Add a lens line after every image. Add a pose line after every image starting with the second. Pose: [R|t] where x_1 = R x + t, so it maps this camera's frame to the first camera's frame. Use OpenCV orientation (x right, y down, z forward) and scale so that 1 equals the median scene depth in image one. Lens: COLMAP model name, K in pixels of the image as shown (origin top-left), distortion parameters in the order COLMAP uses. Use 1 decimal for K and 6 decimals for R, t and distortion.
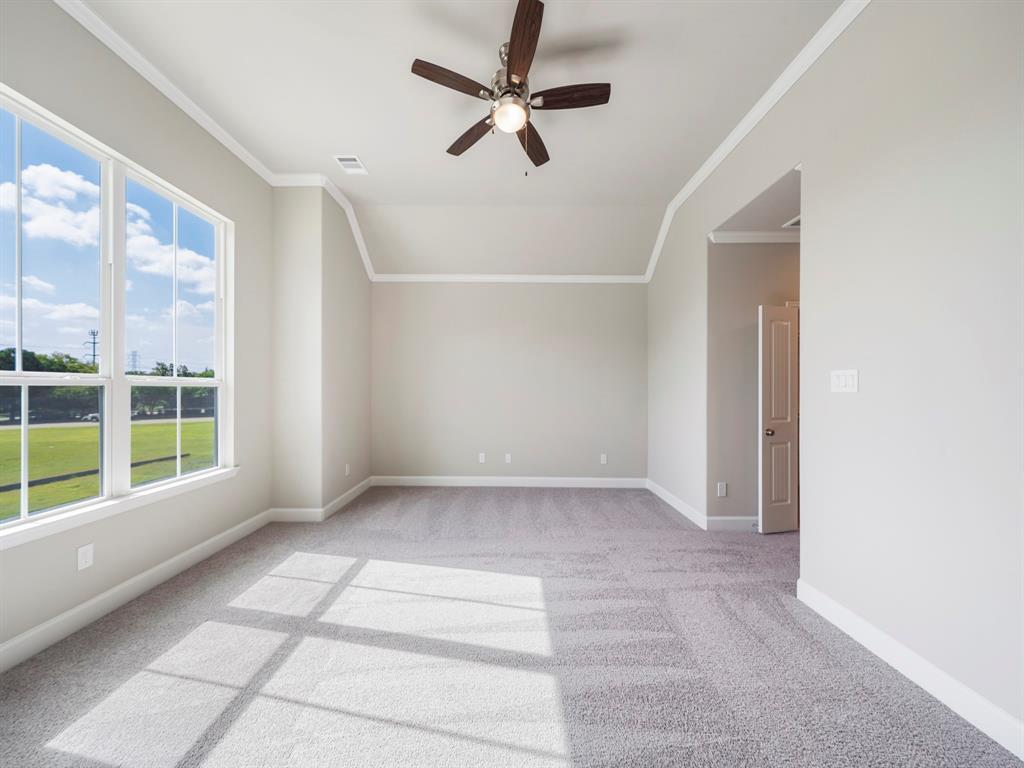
lens RADIAL K [[348.6, 0, 512.0], [0, 348.6, 384.0], [0, 0, 1]] dist [0.000685, -0.000009]
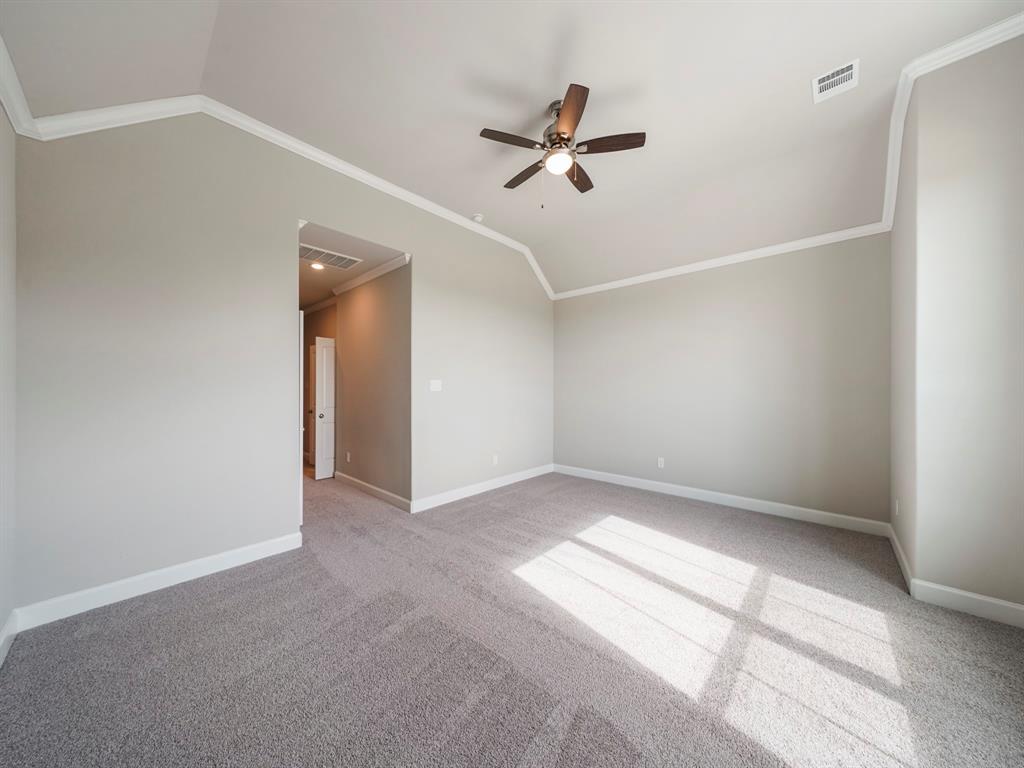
lens RADIAL K [[351.1, 0, 503.2], [0, 351.1, 383.9], [0, 0, 1]] dist [-0.000144, -0.000088]
pose [[-0.732492, 0.001716, 0.680773, -0.705860], [-0.006713, 0.999930, -0.009744, 0.004913], [-0.680742, -0.011707, -0.732430, 2.071856]]
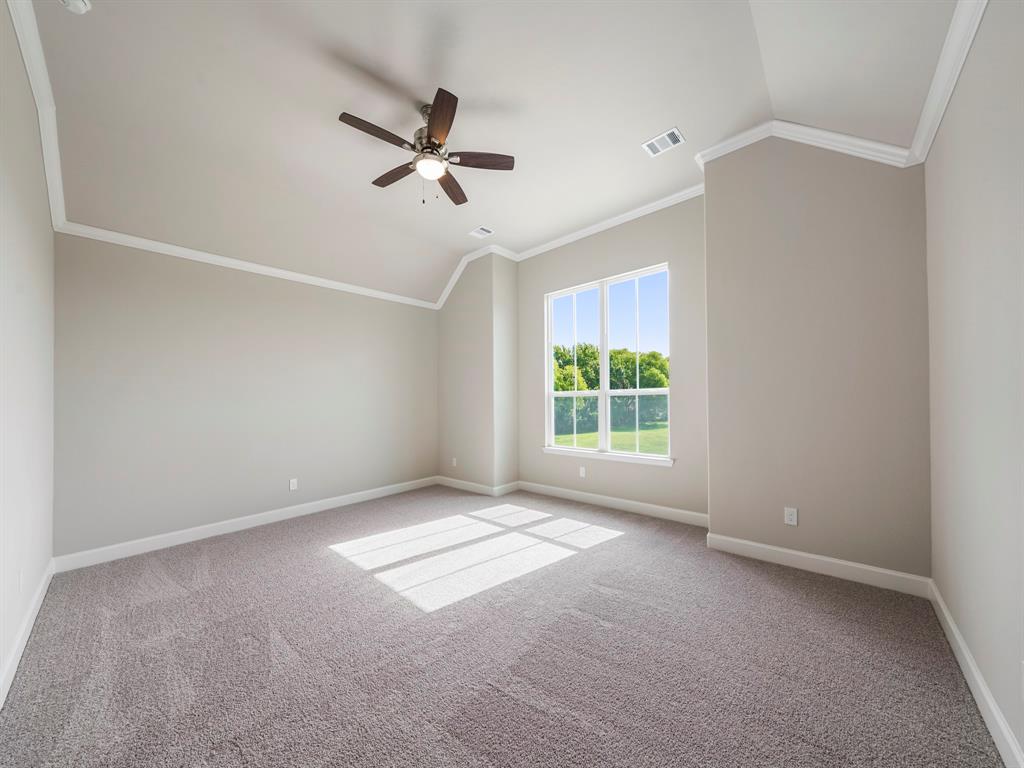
lens RADIAL K [[348.6, 0, 512.0], [0, 348.6, 384.0], [0, 0, 1]] dist [0.000685, -0.000009]
pose [[-0.670442, -0.025477, -0.741524, 0.689956], [0.024603, 0.998097, -0.056537, 0.049989], [0.741554, -0.056149, -0.668540, 2.034988]]
